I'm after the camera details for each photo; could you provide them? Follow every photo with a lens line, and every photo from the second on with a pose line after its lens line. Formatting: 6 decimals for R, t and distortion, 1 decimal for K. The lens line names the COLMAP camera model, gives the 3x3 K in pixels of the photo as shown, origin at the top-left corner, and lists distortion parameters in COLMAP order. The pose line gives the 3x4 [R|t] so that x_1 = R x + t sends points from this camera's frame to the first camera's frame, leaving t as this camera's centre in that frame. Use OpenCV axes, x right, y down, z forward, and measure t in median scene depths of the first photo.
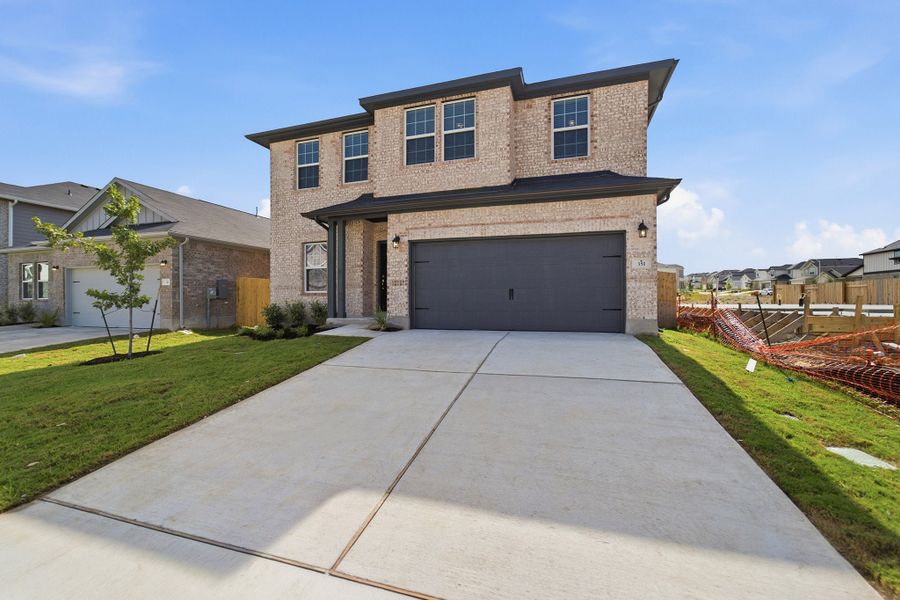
lens RADIAL K [[385.5, 0, 448.9], [0, 385.5, 293.5], [0, 0, 1]] dist [-0.011428, 0.001618]
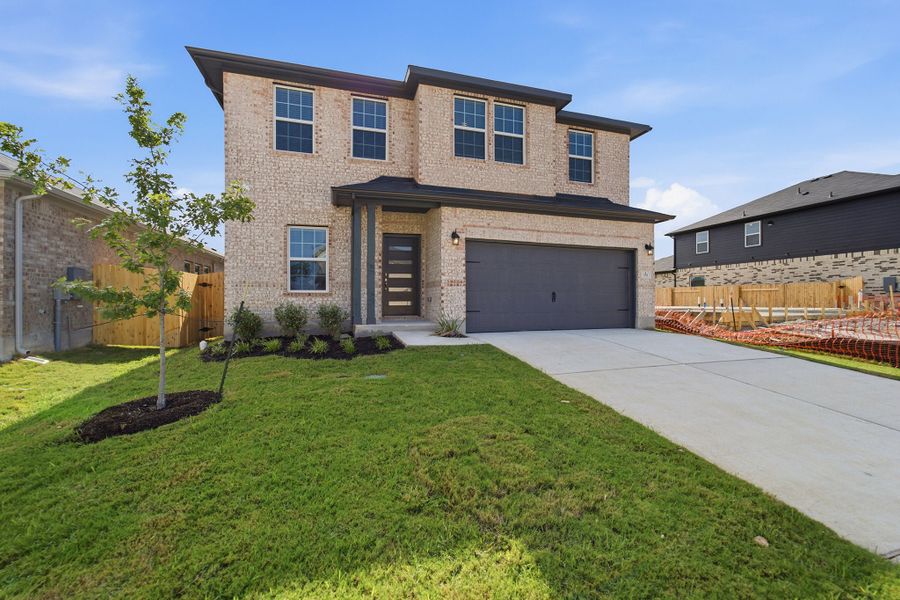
lens RADIAL K [[385.5, 0, 447.7], [0, 385.5, 293.3], [0, 0, 1]] dist [-0.011428, 0.001618]
pose [[0.806659, 0.009791, 0.590936, -0.684438], [-0.012034, 0.999928, -0.000142, -0.004016], [-0.590895, -0.006997, 0.806718, 0.271668]]
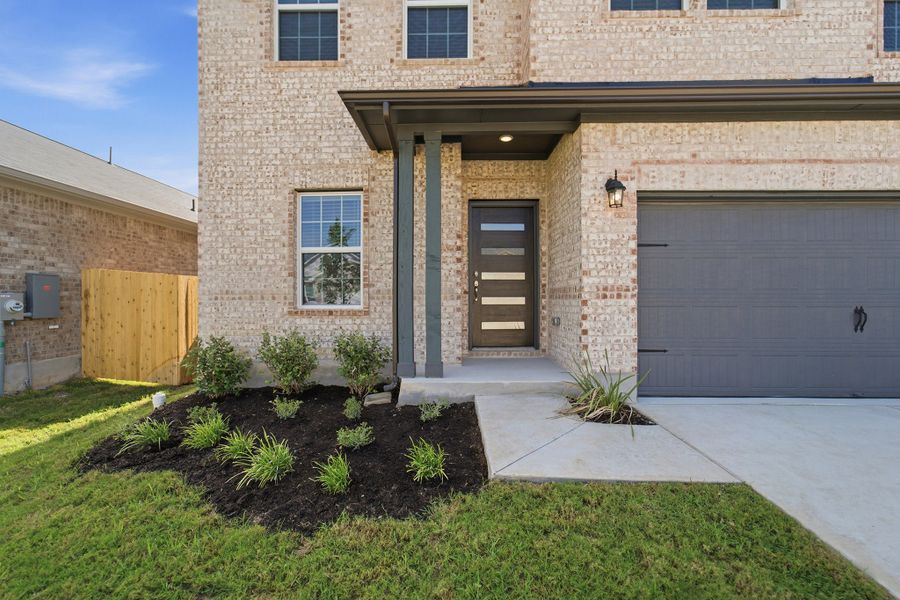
lens RADIAL K [[385.5, 0, 449.2], [0, 385.5, 293.4], [0, 0, 1]] dist [-0.011428, 0.001618]
pose [[0.951554, 0.003311, 0.307464, -0.420759], [-0.006582, 0.999932, 0.009601, -0.029445], [-0.307411, -0.011160, 0.951511, 0.667053]]
